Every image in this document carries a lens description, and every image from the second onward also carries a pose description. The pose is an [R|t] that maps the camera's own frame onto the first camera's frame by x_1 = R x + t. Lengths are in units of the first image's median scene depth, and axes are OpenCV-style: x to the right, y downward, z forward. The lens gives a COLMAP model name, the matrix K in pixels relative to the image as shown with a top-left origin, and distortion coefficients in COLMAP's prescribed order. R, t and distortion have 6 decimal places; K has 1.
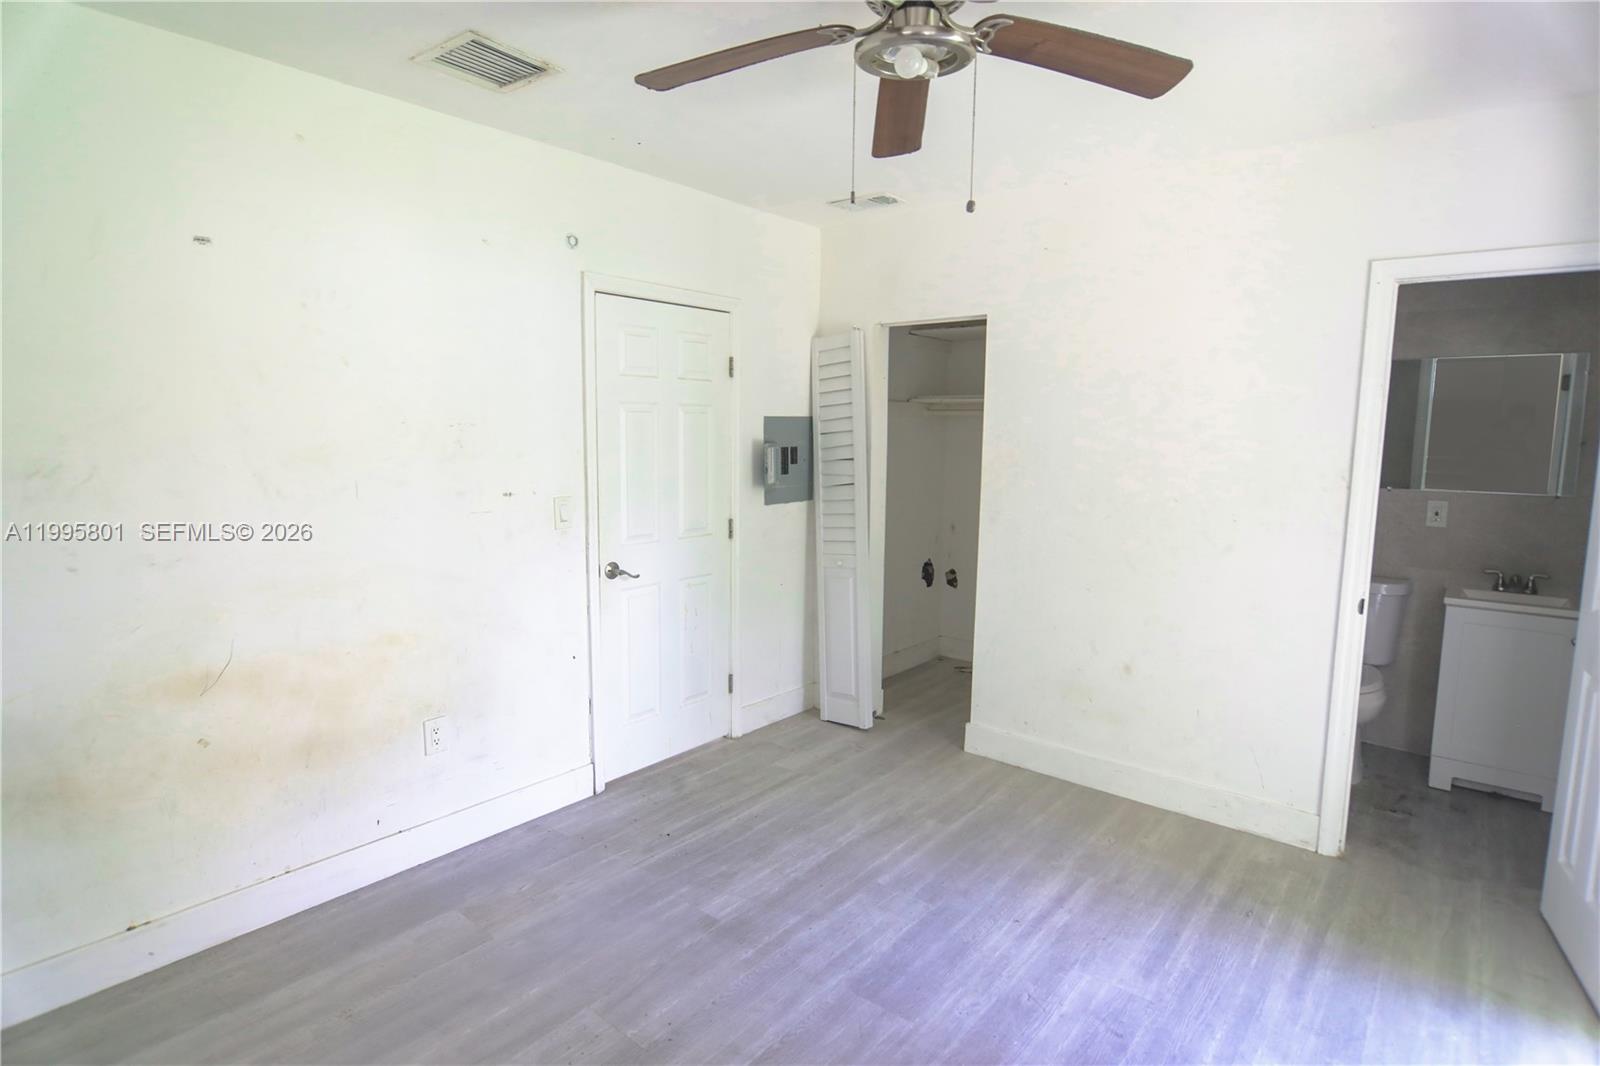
lens RADIAL K [[829.9, 0, 790.5], [0, 829.9, 530.1], [0, 0, 1]] dist [-0.002567, -0.001174]
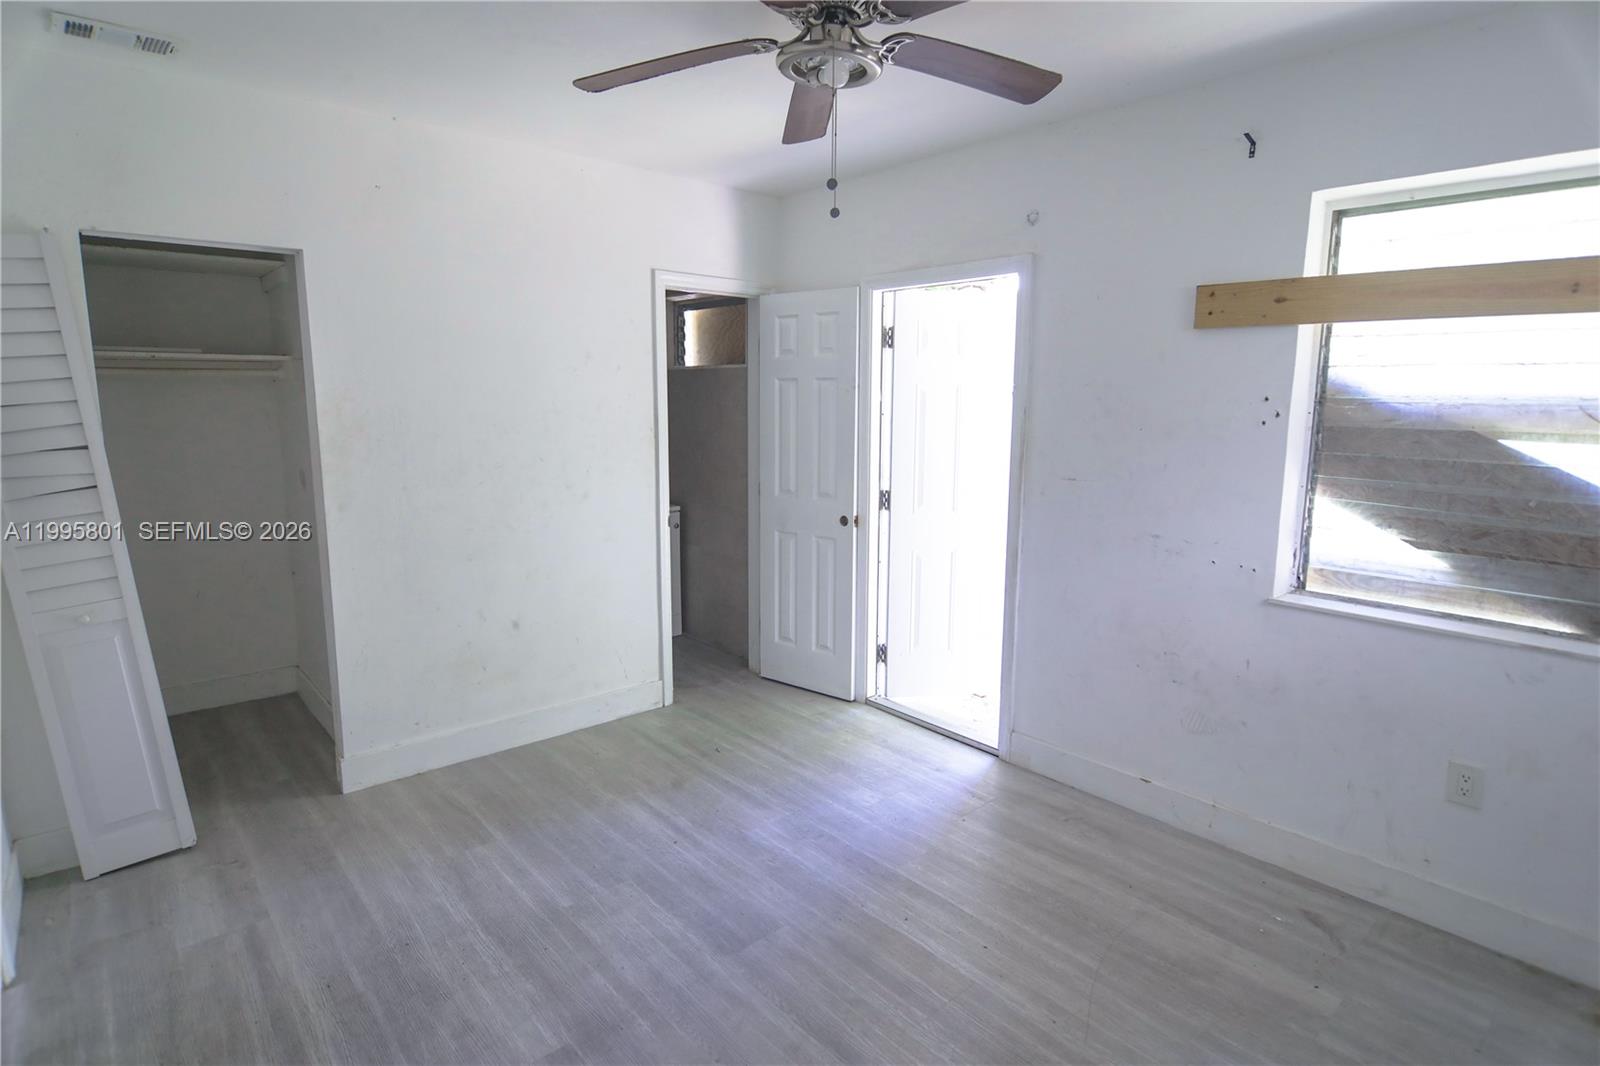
lens RADIAL K [[829.9, 0, 793.4], [0, 829.9, 530.7], [0, 0, 1]] dist [-0.002567, -0.001174]
pose [[0.154988, -0.166730, 0.973745, -0.649784], [0.114023, 0.982087, 0.150009, -0.082280], [-0.981314, 0.087780, 0.171223, 0.553345]]
